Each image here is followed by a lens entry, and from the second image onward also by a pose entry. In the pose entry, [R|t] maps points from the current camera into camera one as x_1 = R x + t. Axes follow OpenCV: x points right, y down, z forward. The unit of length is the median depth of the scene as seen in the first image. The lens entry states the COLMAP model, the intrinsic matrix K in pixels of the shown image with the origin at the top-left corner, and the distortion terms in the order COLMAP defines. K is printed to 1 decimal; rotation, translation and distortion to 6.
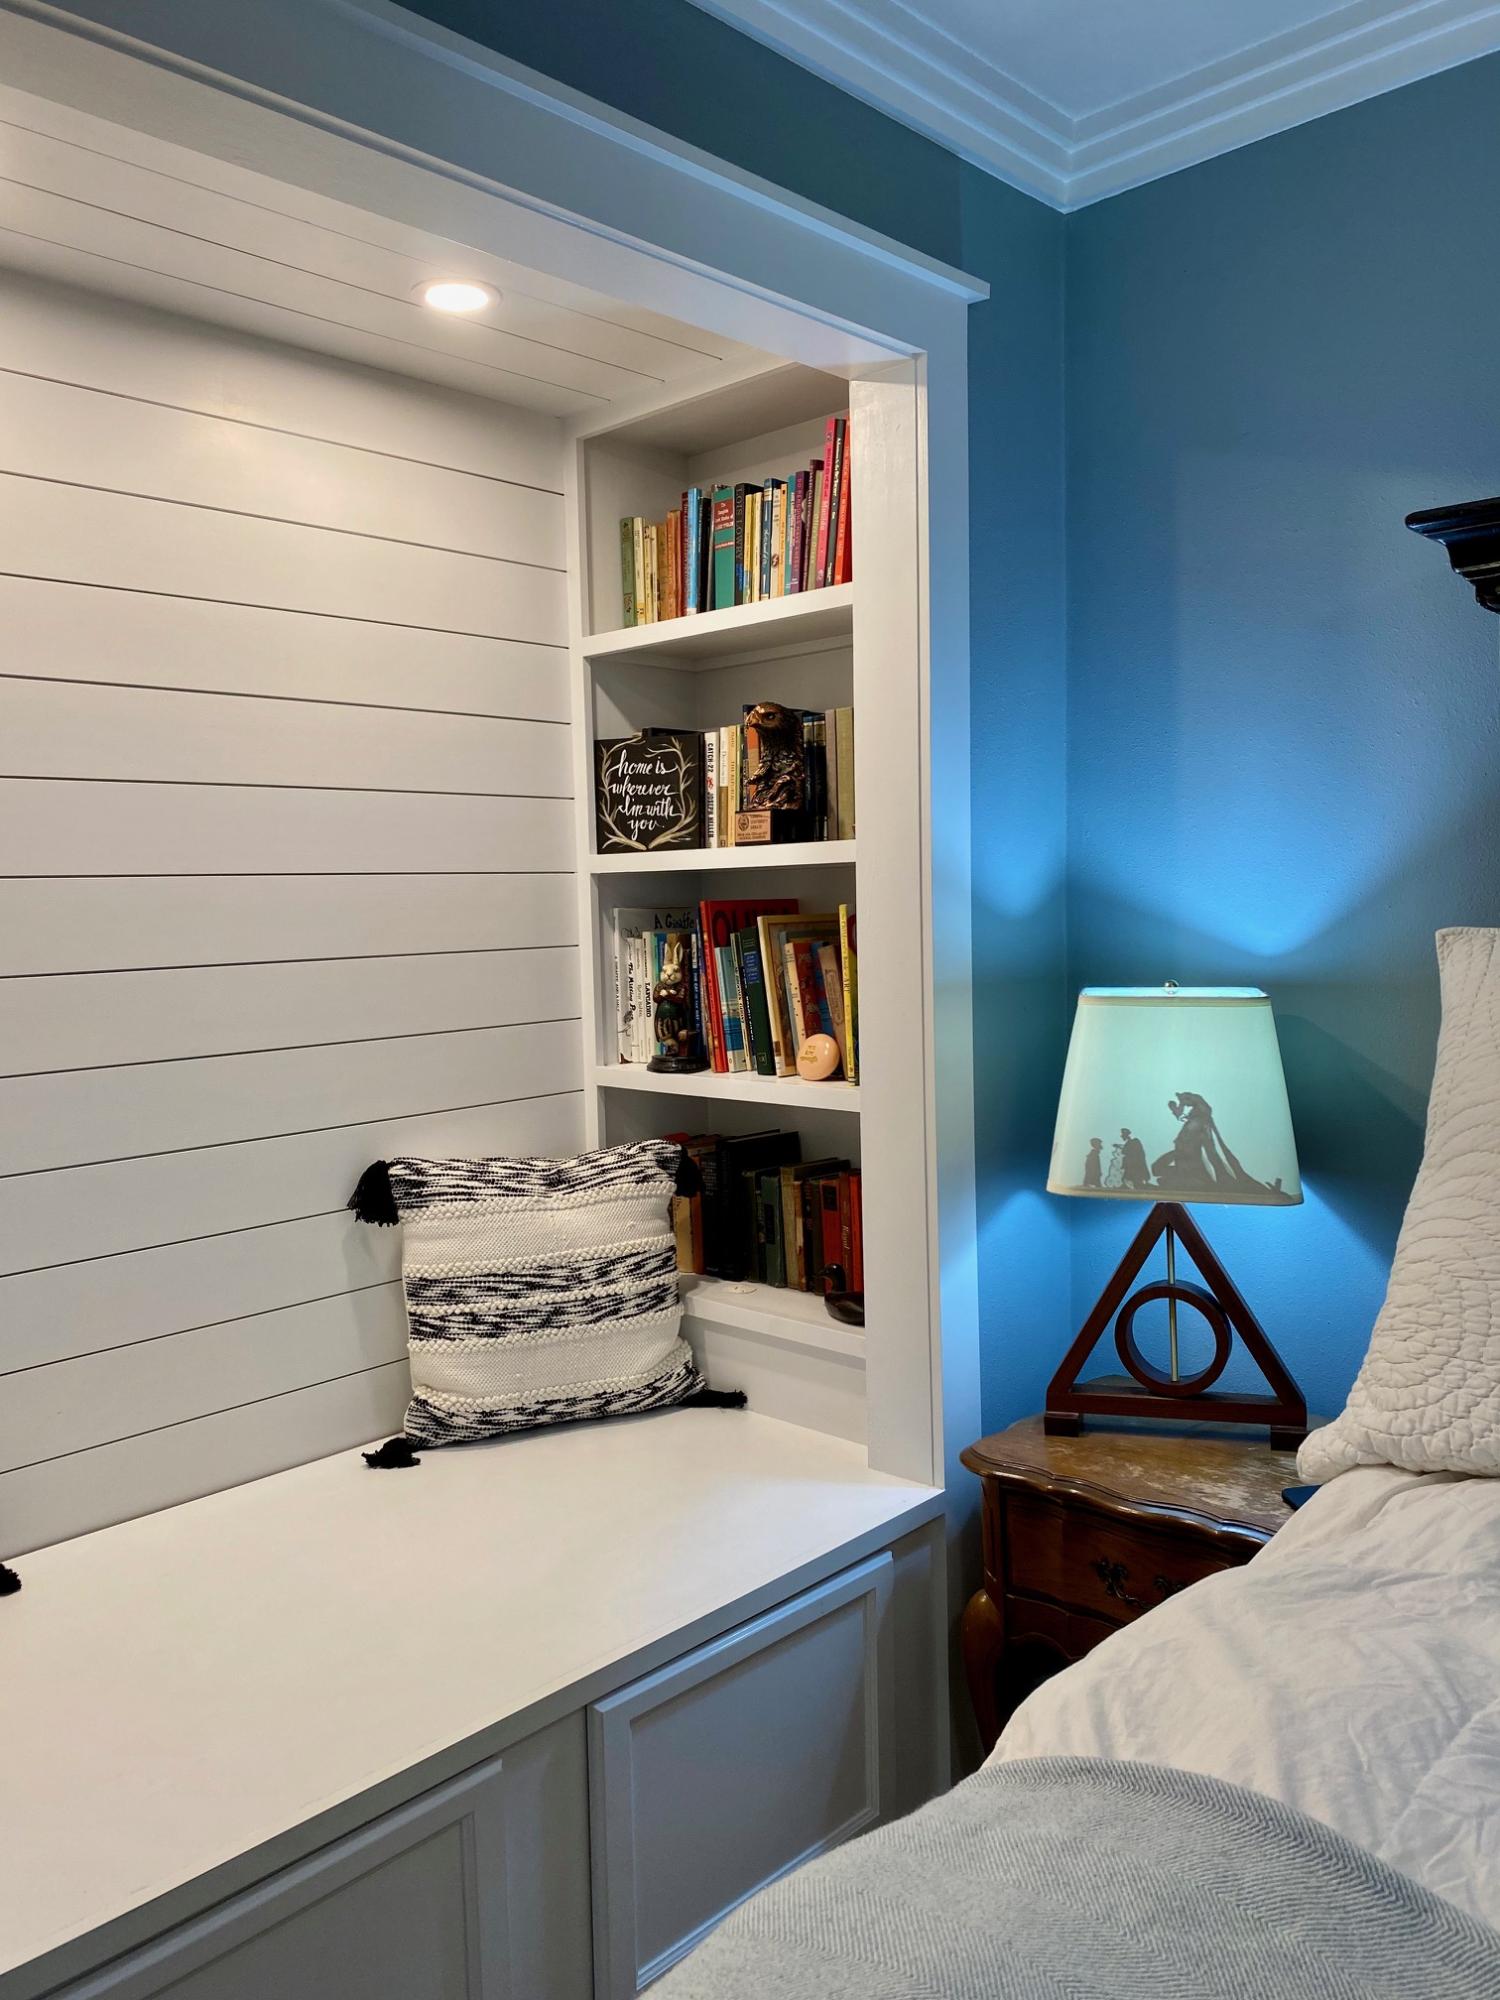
lens RADIAL K [[1523.8, 0, 749.5], [0, 1523.8, 1016.9], [0, 0, 1]] dist [-0.023872, 0.046390]
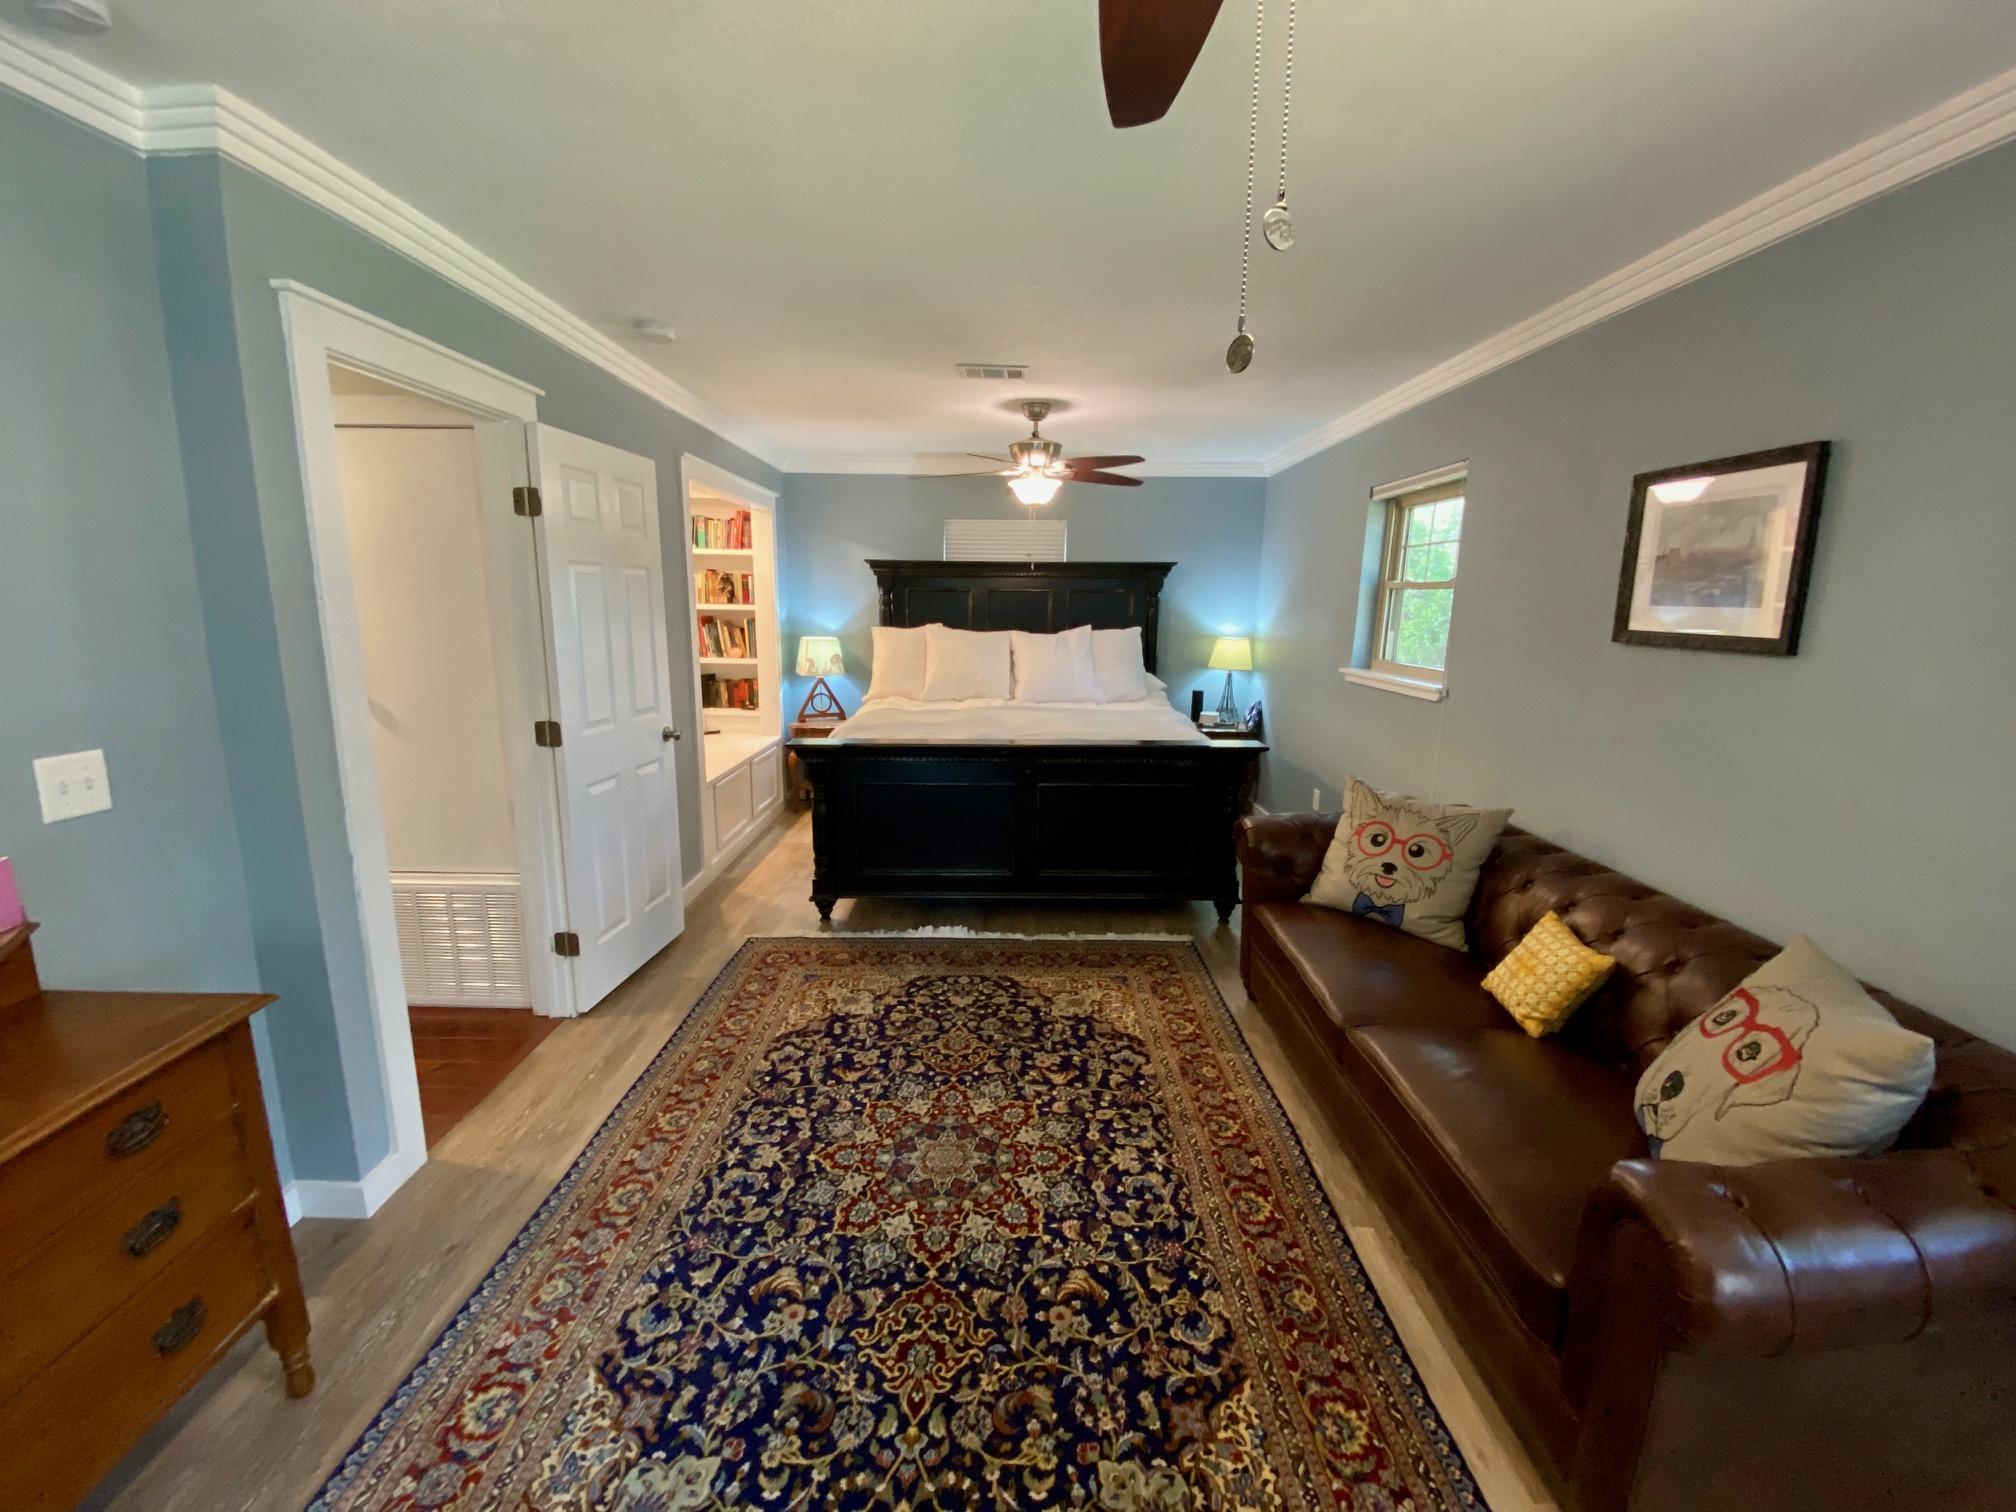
lens RADIAL K [[799.4, 0, 1008.3], [0, 799.4, 757.5], [0, 0, 1]] dist [0.013827, -0.000912]
pose [[0.731575, -0.092272, 0.675487, -1.129123], [0.020710, 0.993349, 0.113262, 0.094173], [-0.681446, -0.068870, 0.728621, -1.471152]]
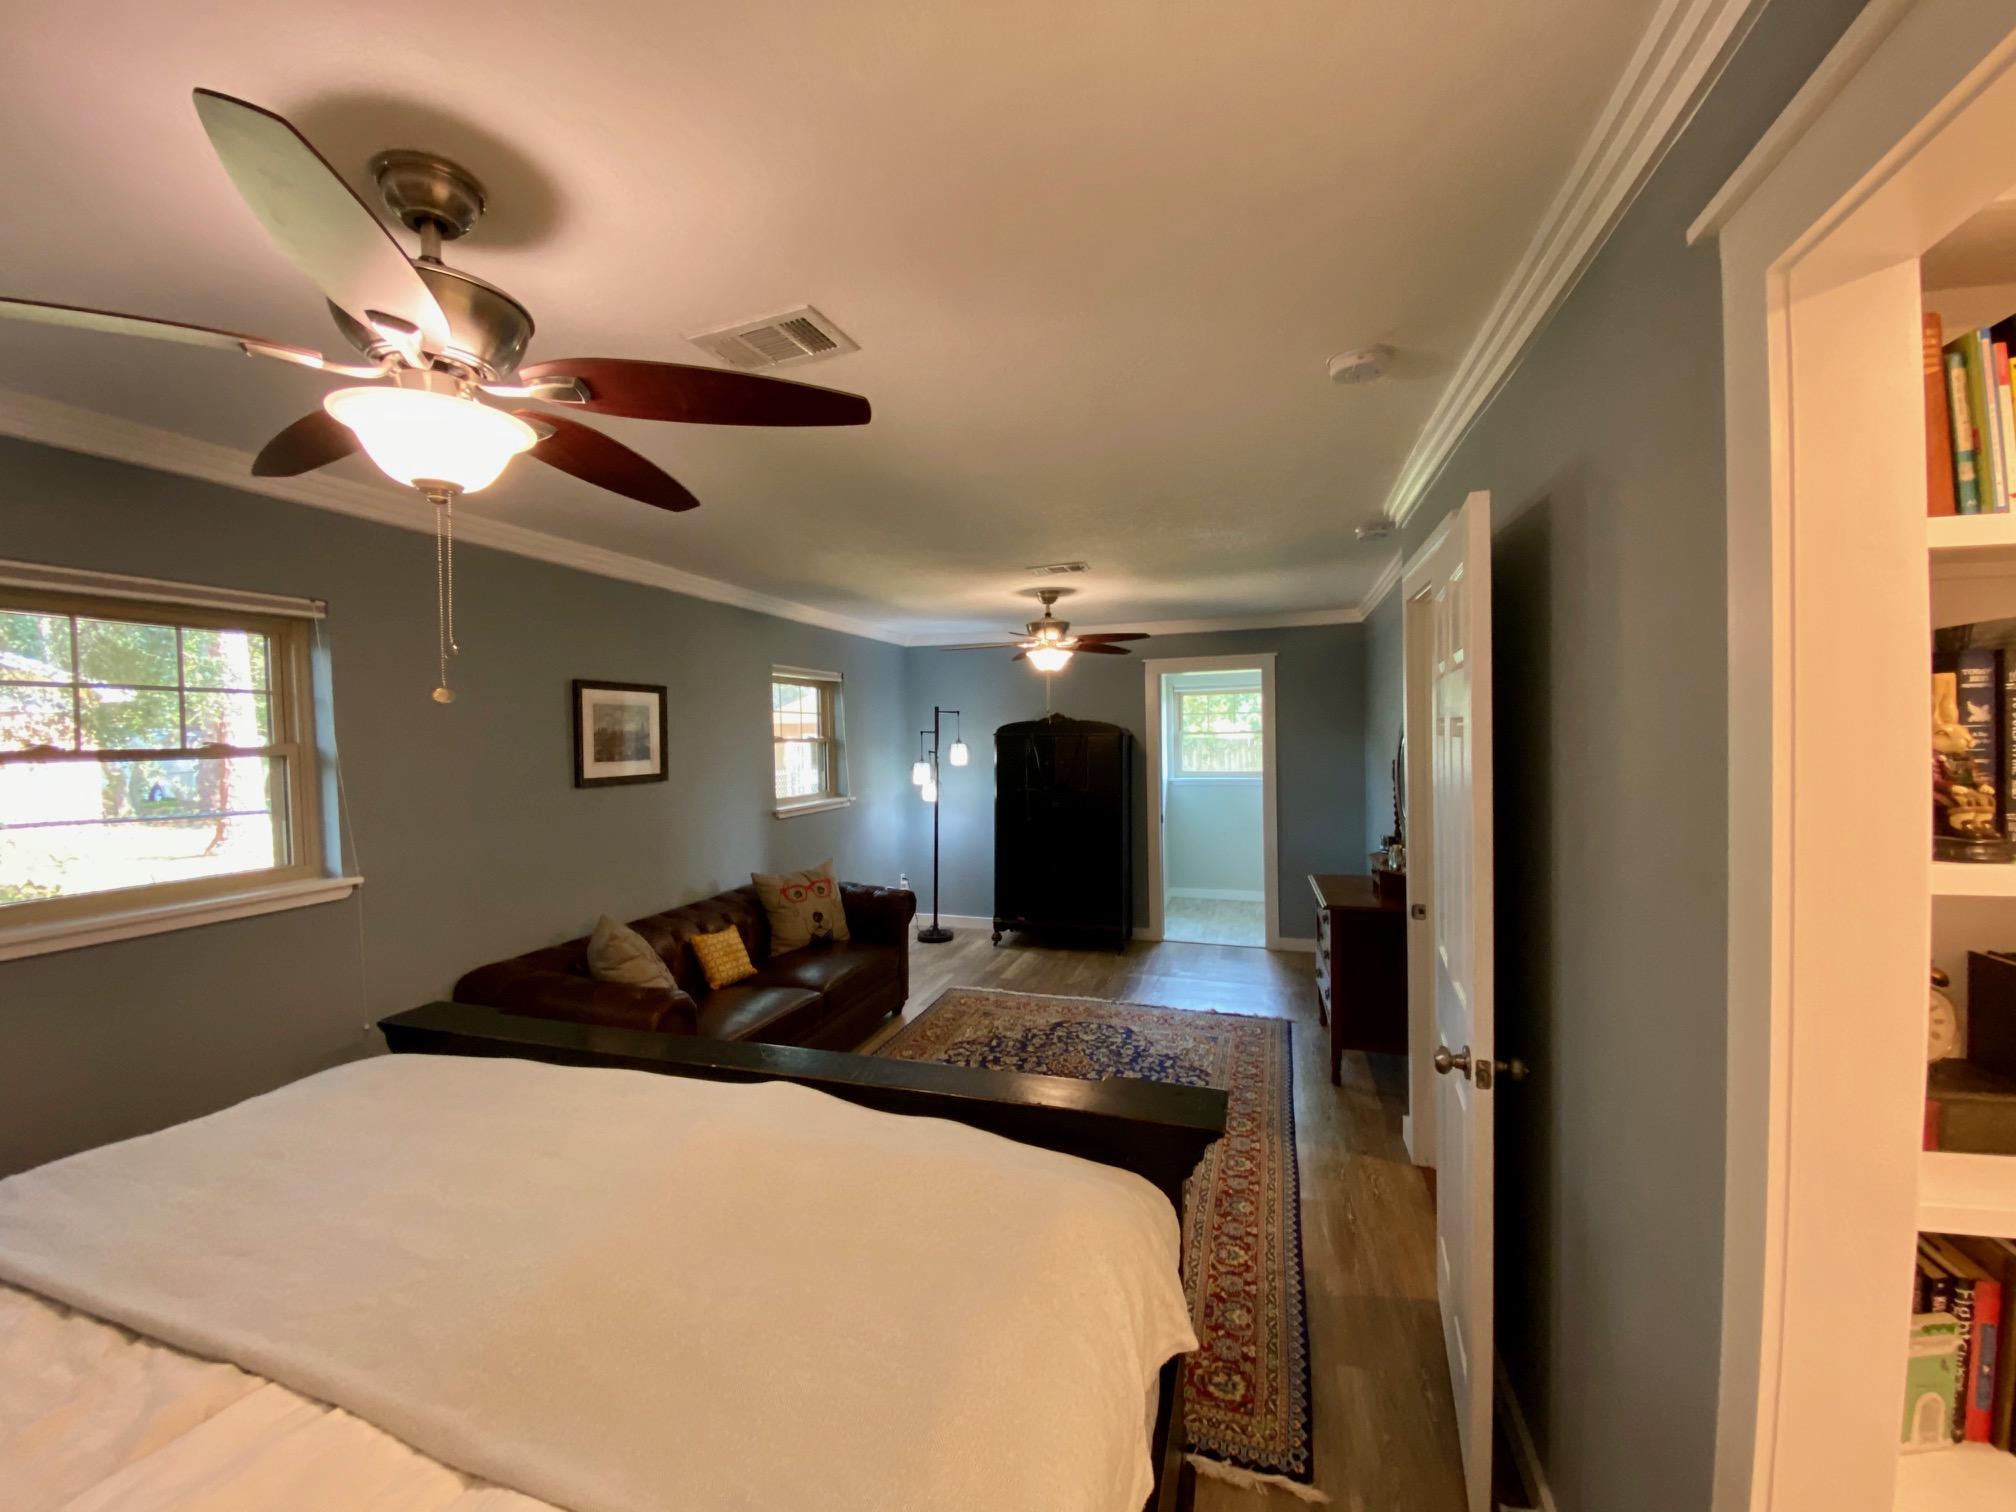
lens RADIAL K [[799.4, 0, 999.3], [0, 799.4, 747.2], [0, 0, 1]] dist [0.013827, -0.000912]
pose [[-0.909092, 0.058406, -0.412480, 0.726453], [0.013611, 0.993759, 0.110717, -0.295919], [0.416372, 0.095038, -0.904213, 1.579978]]
